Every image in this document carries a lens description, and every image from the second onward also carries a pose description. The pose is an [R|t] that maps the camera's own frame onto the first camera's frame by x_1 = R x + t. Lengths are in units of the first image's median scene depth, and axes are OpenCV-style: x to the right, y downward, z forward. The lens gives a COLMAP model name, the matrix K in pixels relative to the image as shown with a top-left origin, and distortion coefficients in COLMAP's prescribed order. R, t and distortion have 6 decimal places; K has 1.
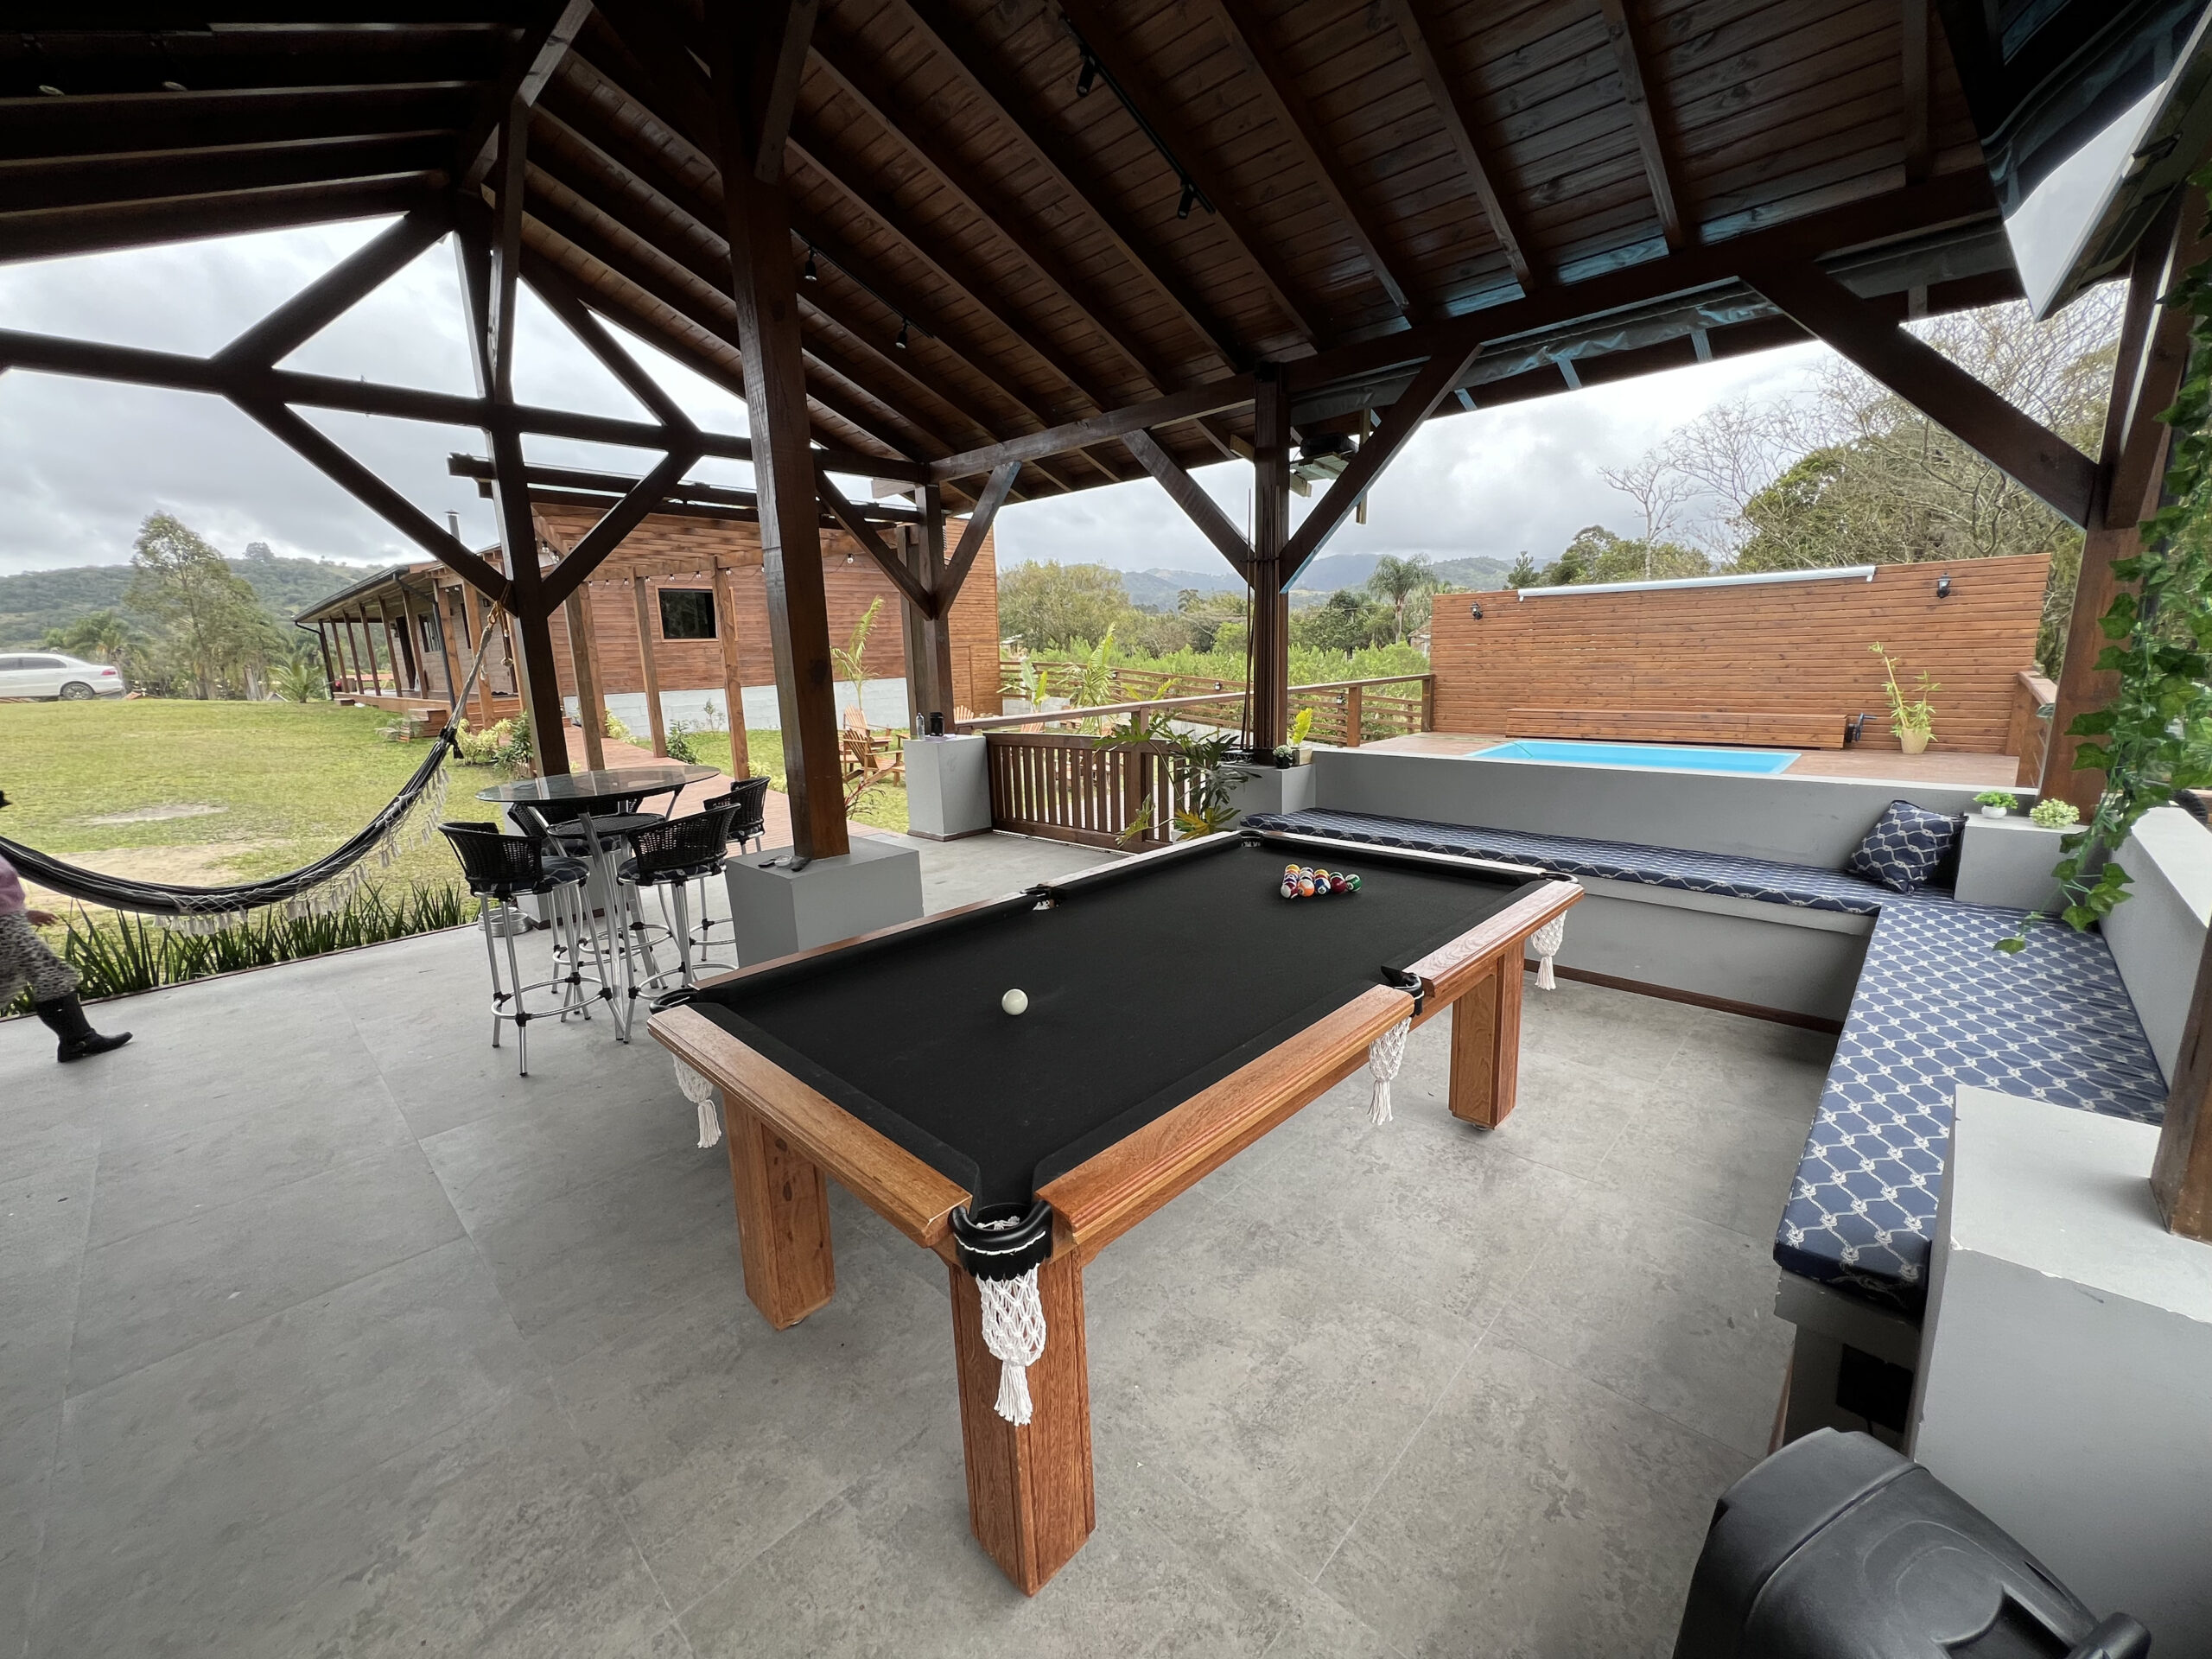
lens RADIAL K [[891.0, 0, 1106.2], [0, 891.0, 827.1], [0, 0, 1]] dist [-0.000407, -0.000028]
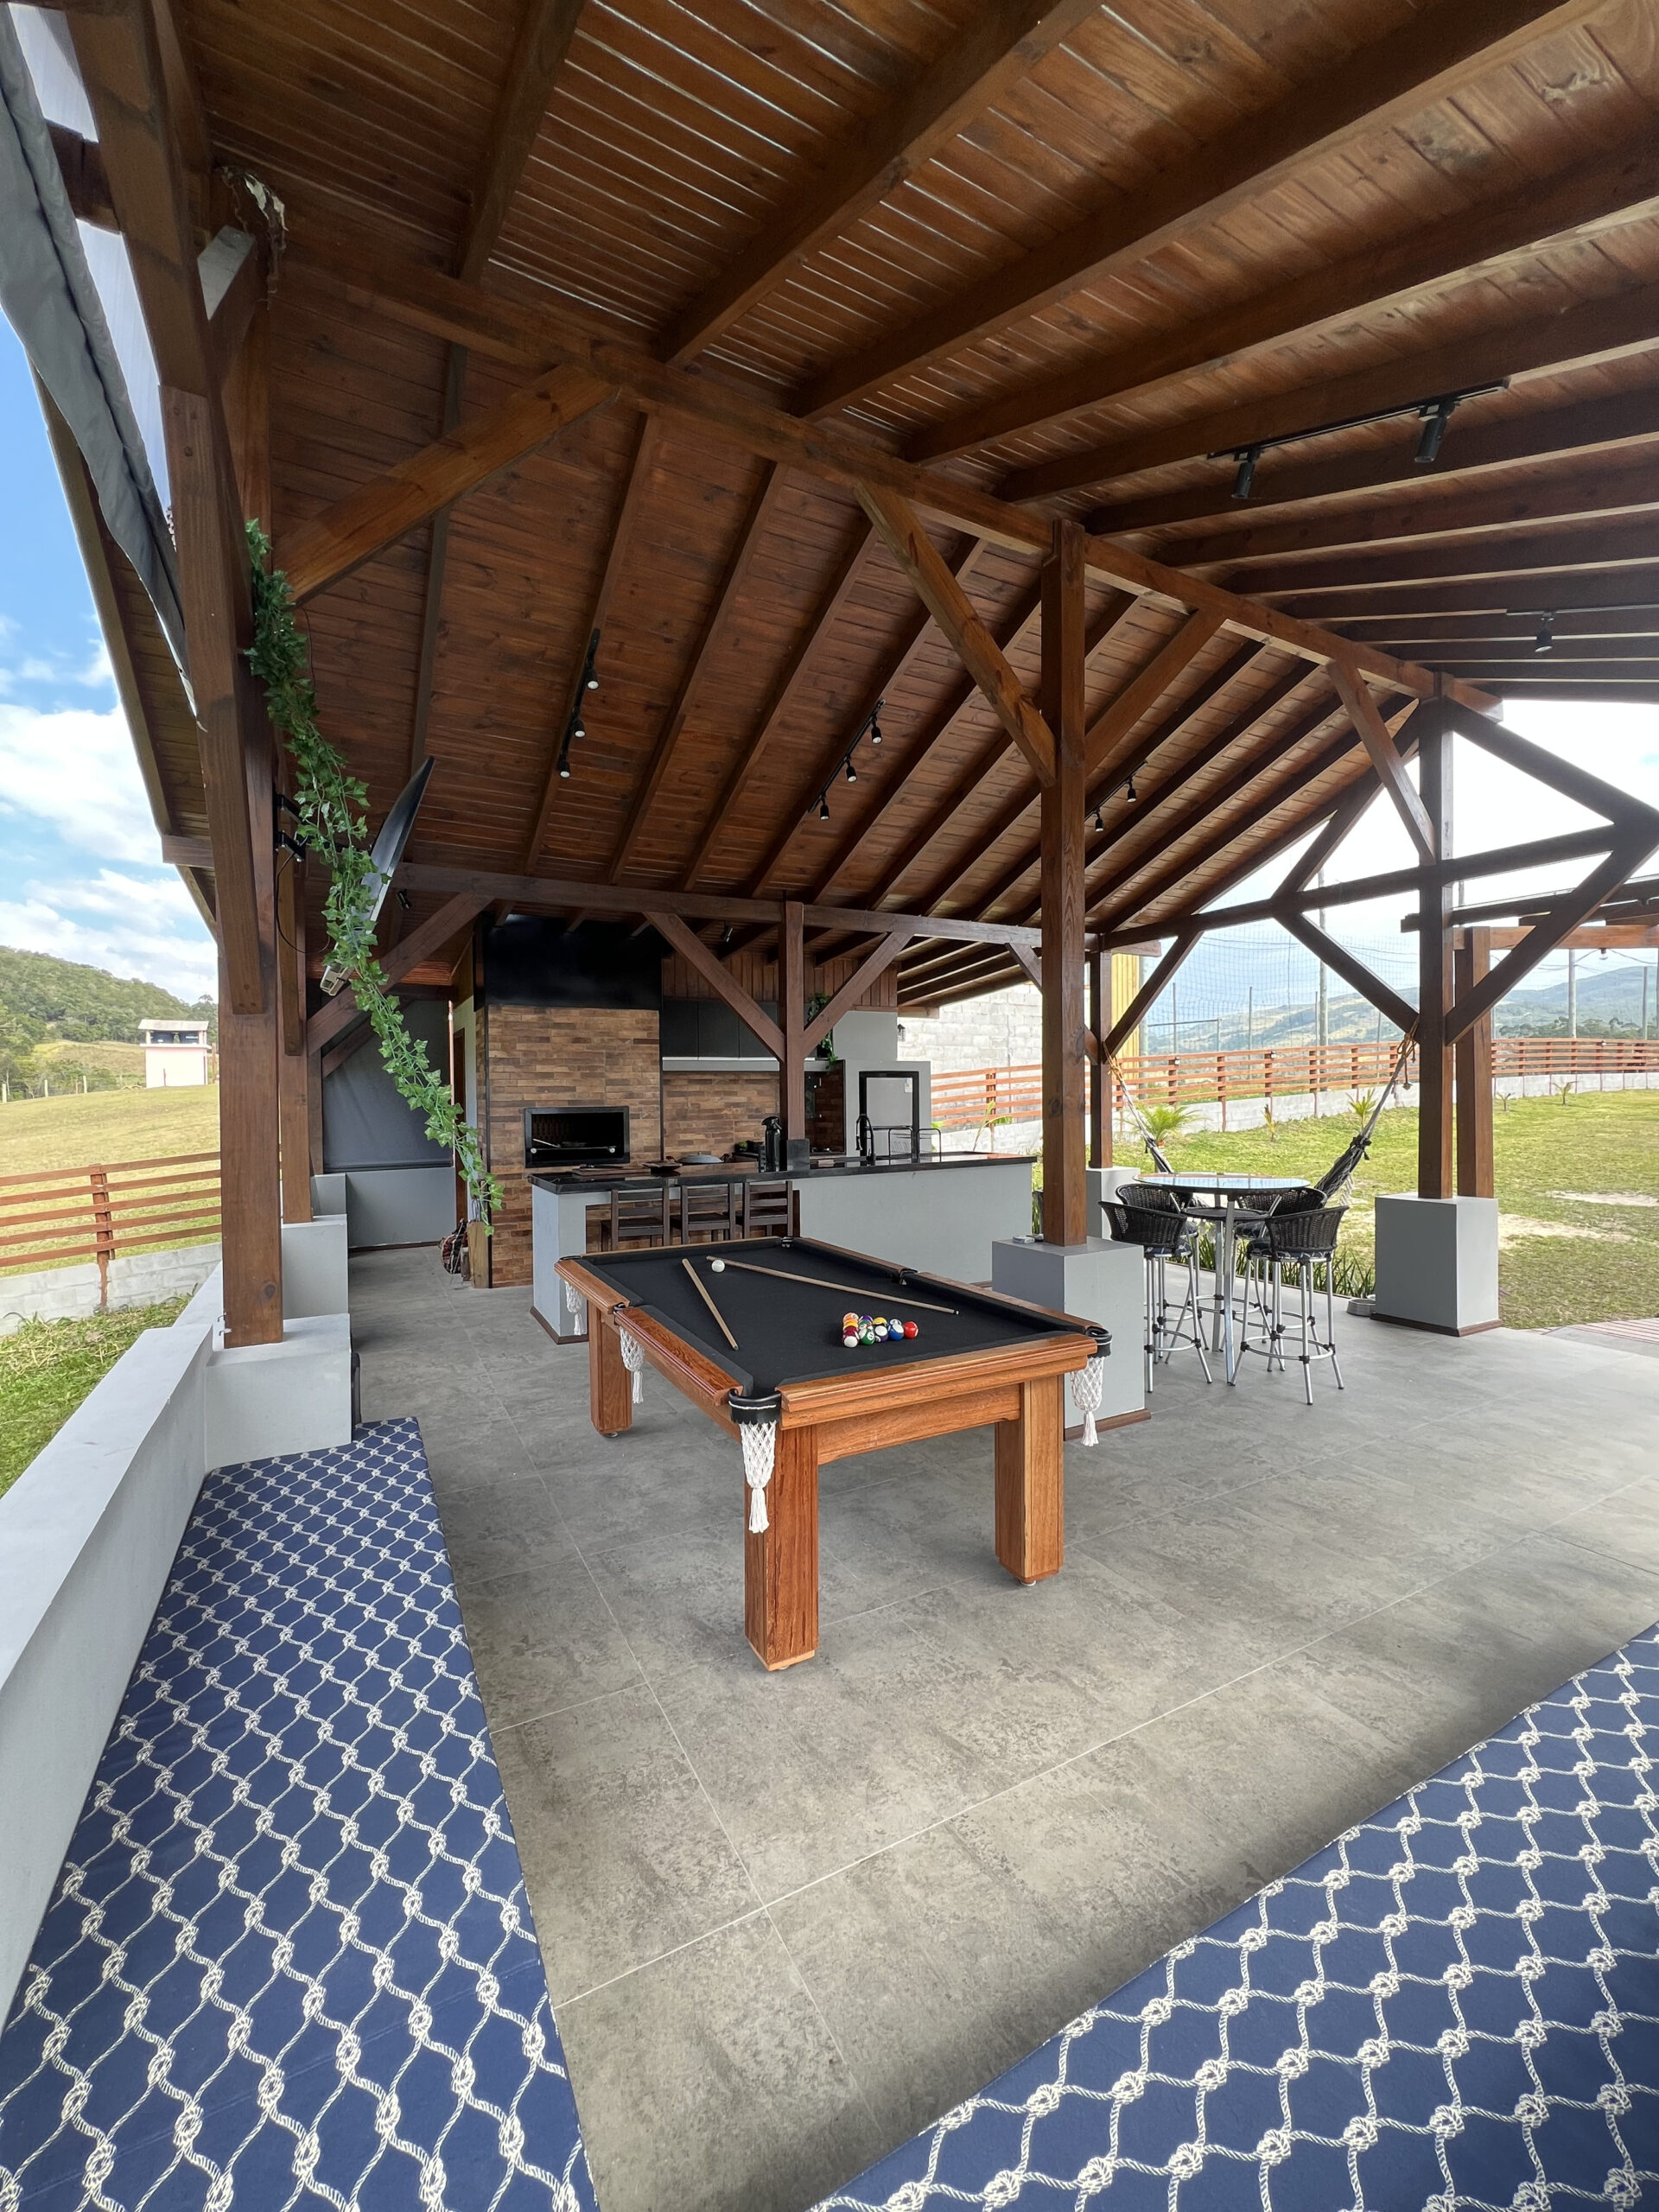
lens RADIAL K [[887.3, 0, 830.6], [0, 887.3, 1108.5], [0, 0, 1]] dist [-0.011283, -0.000156]
pose [[-0.294135, 0.047087, -0.954603, 0.666163], [-0.173476, 0.979566, 0.101770, -0.146440], [0.939889, 0.195535, -0.279956, 0.653226]]
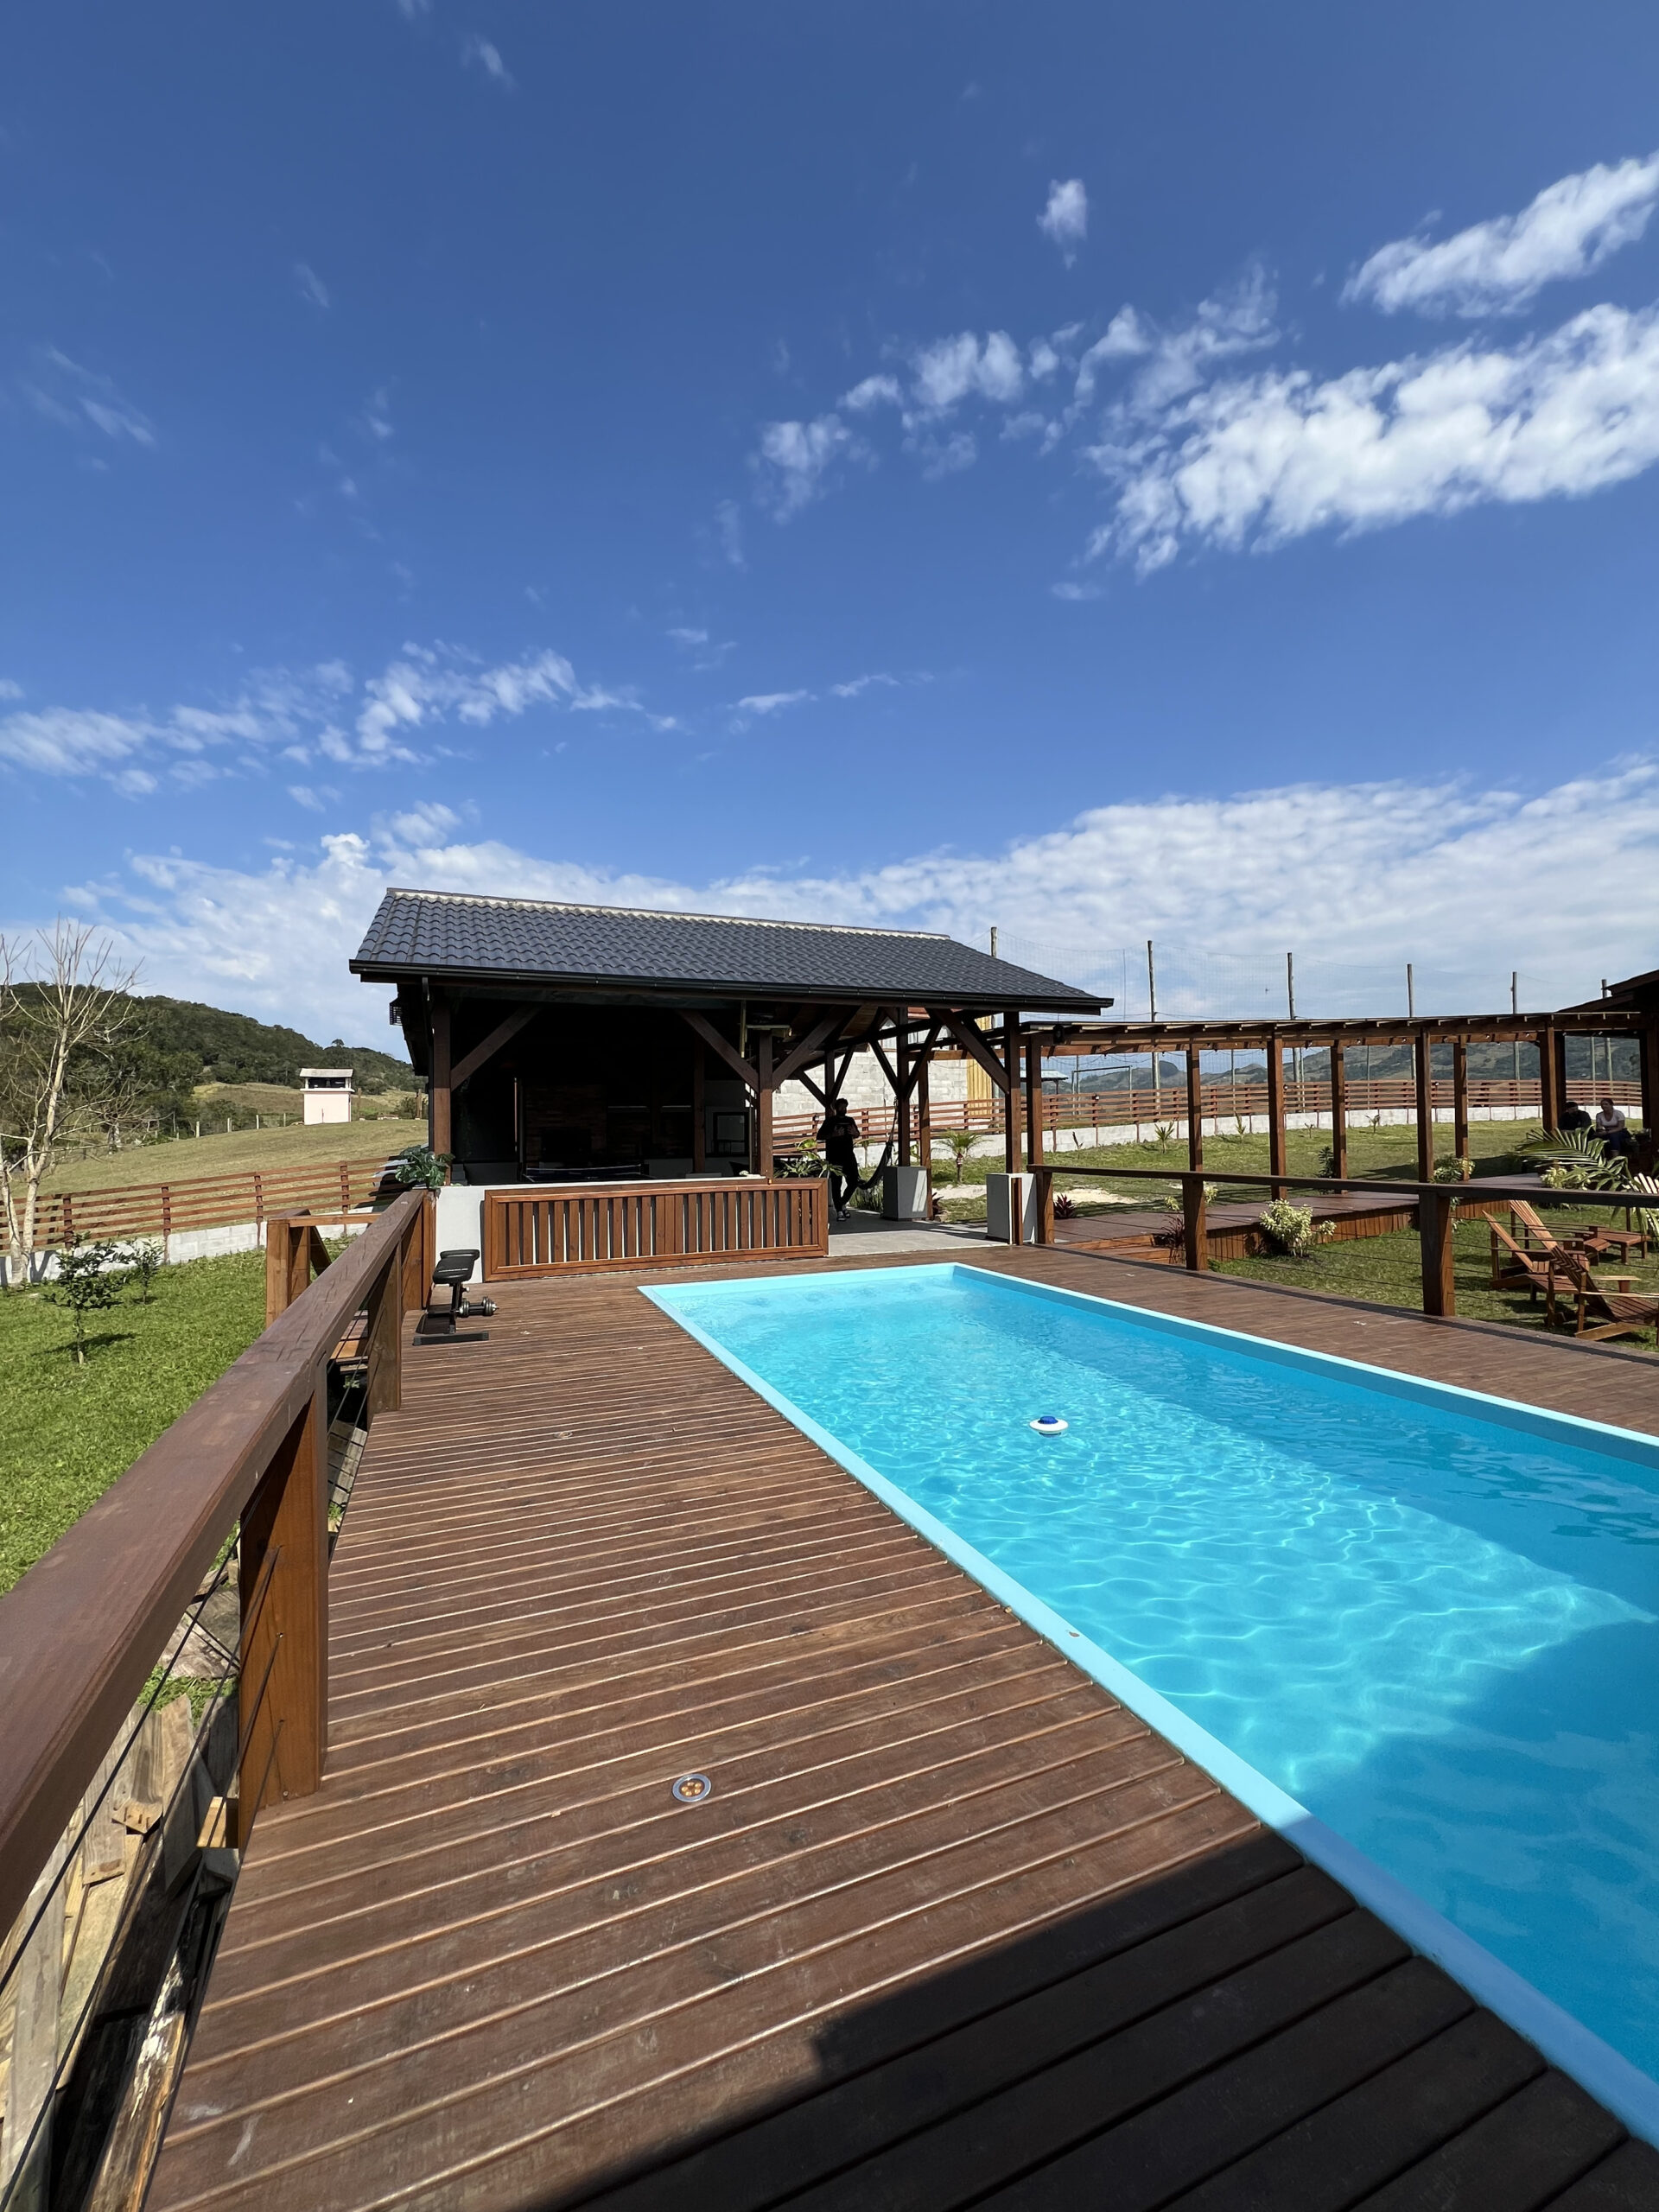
lens RADIAL K [[887.3, 0, 825.7], [0, 887.3, 1104.8], [0, 0, 1]] dist [-0.011283, -0.000156]
pose [[-0.396556, 0.006801, -0.917985, 1.328297], [-0.160408, 0.984075, 0.076585, -0.283509], [0.903887, 0.177623, -0.389150, 1.309527]]
